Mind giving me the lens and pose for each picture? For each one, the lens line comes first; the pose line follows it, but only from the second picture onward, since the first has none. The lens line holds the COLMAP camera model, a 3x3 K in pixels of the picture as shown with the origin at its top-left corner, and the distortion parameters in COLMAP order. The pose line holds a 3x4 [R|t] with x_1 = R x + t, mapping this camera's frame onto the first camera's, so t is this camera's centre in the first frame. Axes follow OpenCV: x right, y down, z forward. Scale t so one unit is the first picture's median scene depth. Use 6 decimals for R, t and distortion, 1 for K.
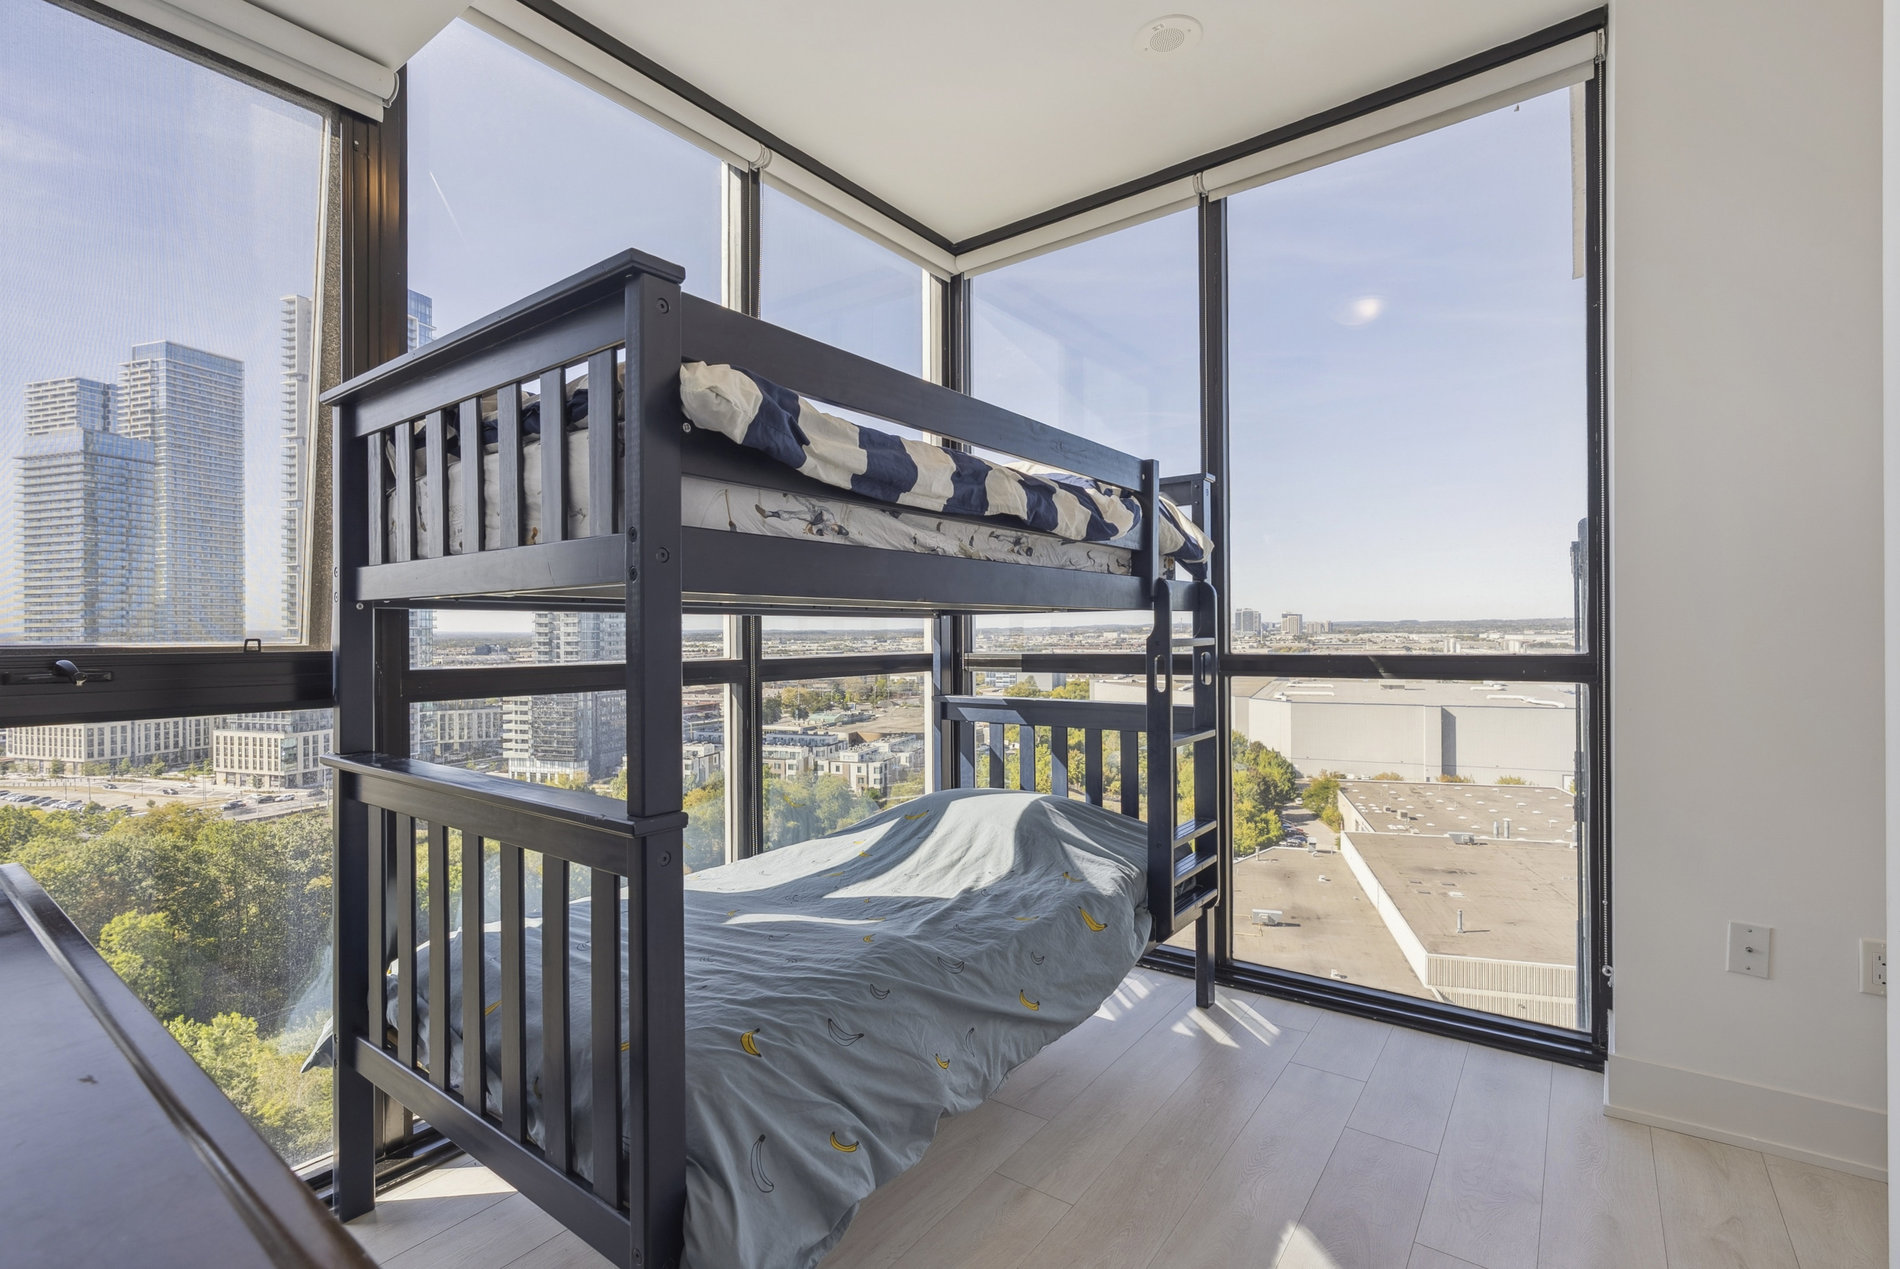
lens RADIAL K [[880.0, 0, 950.0], [0, 880.0, 634.5], [0, 0, 1]] dist [-0.002821, -0.000247]
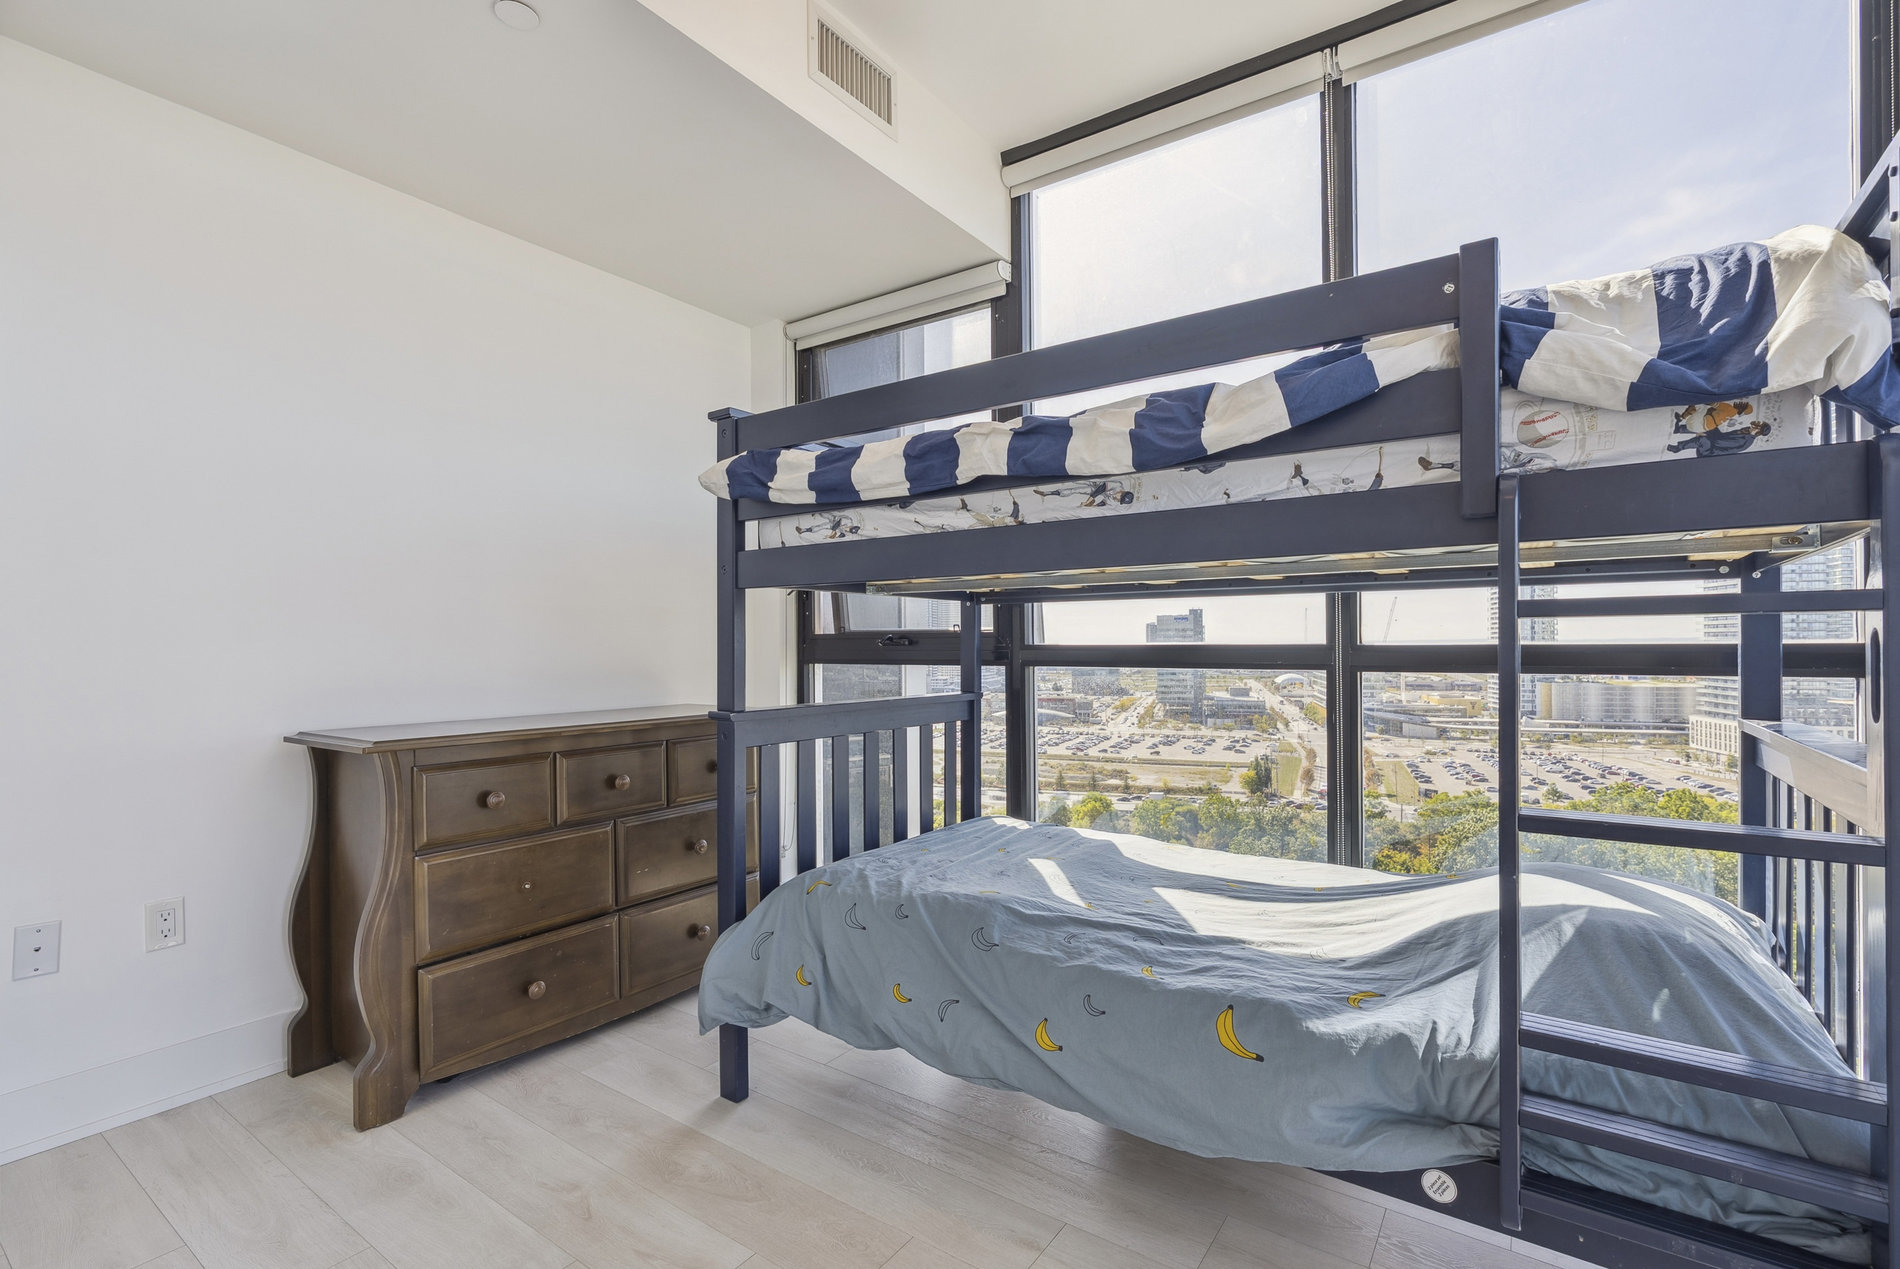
lens RADIAL K [[866.9, 0, 959.1], [0, 866.9, 634.4], [0, 0, 1]] dist [-0.001448, 0.000744]
pose [[0.026054, -0.007254, -0.999634, 0.790527], [0.001561, 0.999973, -0.007216, 0.030825], [0.999659, -0.001372, 0.026064, 0.764948]]
